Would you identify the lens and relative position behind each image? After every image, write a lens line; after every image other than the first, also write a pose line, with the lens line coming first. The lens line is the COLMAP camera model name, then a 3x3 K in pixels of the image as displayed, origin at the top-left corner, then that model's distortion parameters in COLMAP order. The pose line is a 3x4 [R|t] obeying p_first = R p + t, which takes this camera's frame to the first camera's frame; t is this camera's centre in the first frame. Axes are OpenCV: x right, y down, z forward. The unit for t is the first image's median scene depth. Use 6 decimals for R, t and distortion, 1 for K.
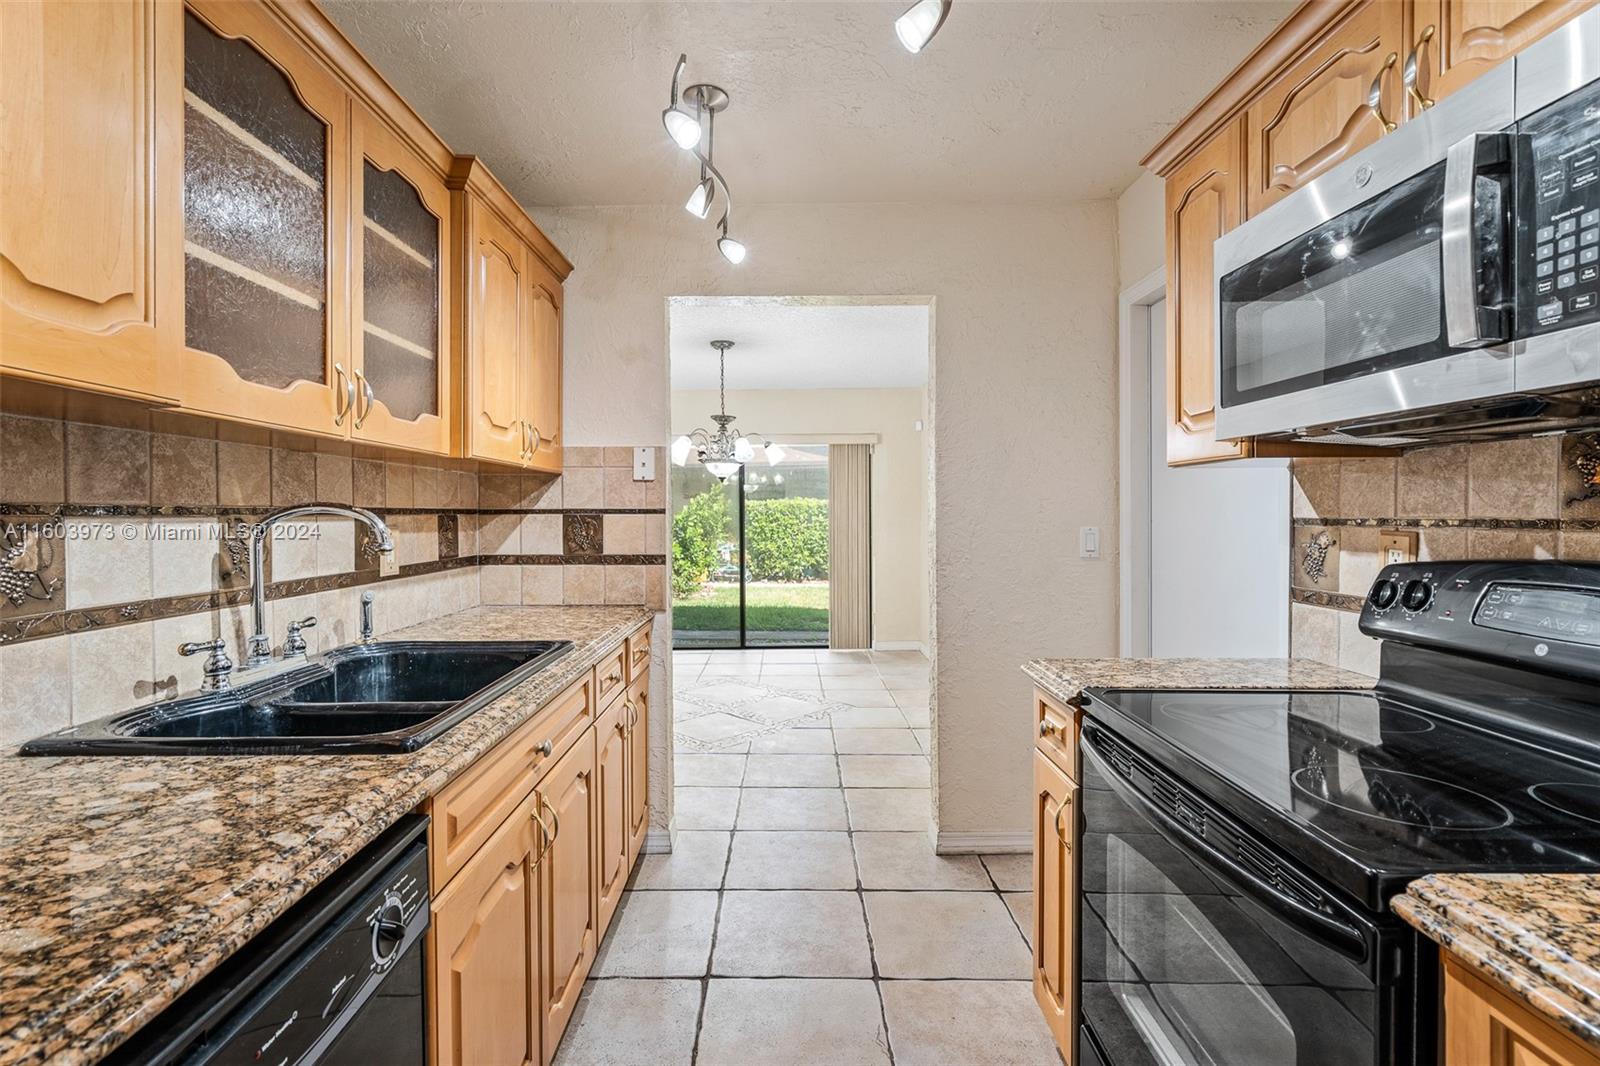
lens RADIAL K [[729.4, 0, 795.1], [0, 729.4, 526.2], [0, 0, 1]] dist [-0.004505, 0.002107]
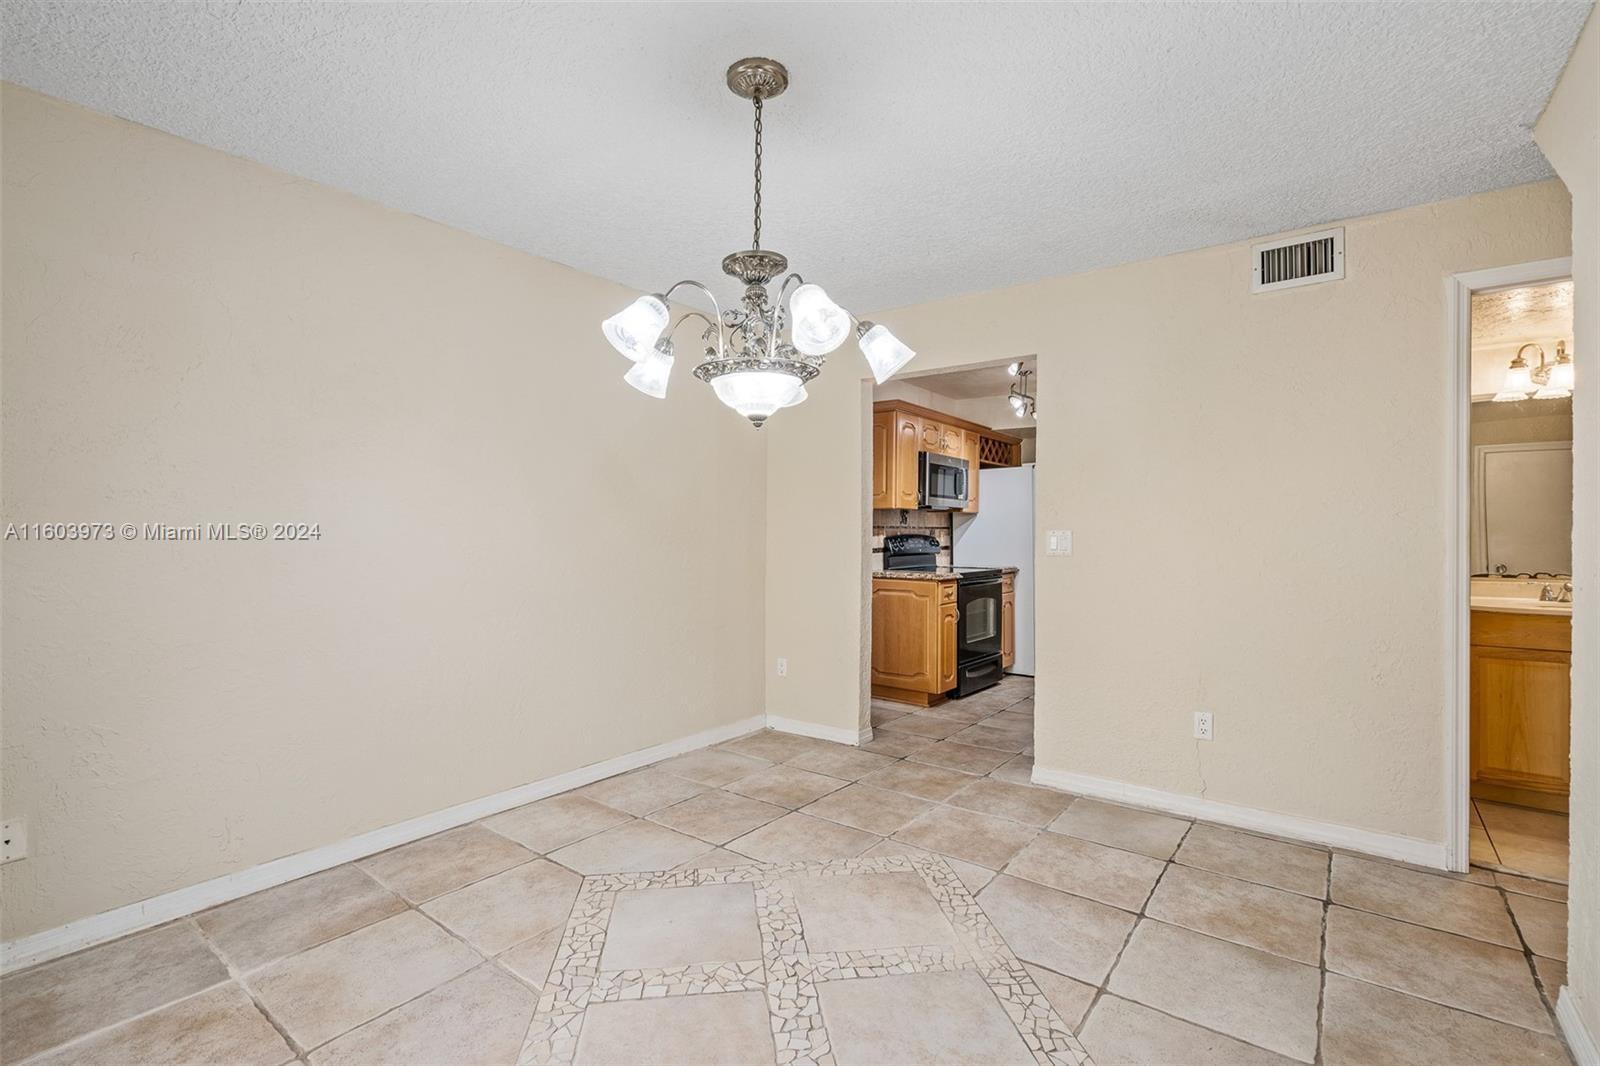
lens RADIAL K [[727.9, 0, 796.5], [0, 727.9, 533.8], [0, 0, 1]] dist [-0.003829, 0.002056]
pose [[-0.788863, -0.003078, 0.614561, -1.227793], [0.007954, 0.999853, 0.015218, -0.033479], [-0.614517, 0.016893, -0.788723, 4.500050]]
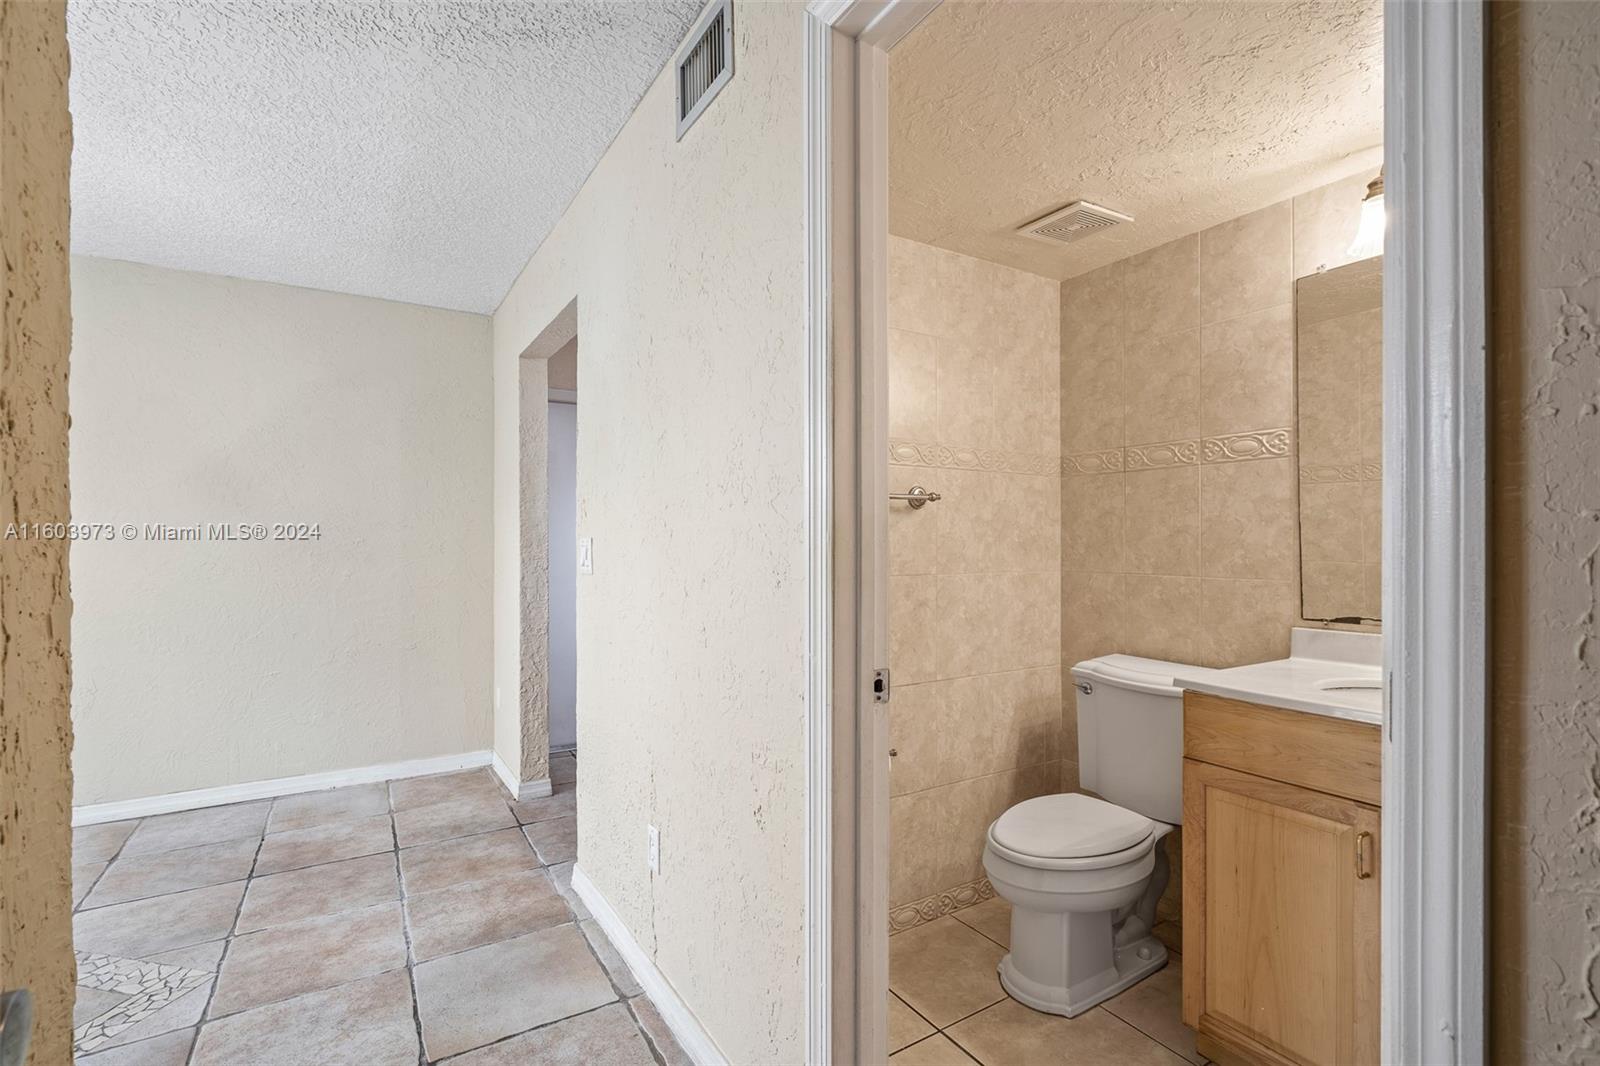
lens RADIAL K [[731.2, 0, 798.0], [0, 731.2, 537.3], [0, 0, 1]] dist [-0.002053, 0.000695]
pose [[-0.513046, 0.005629, 0.858343, -2.186064], [0.022690, 0.999718, 0.007006, -0.002143], [-0.858061, 0.023071, -0.513029, 2.477277]]
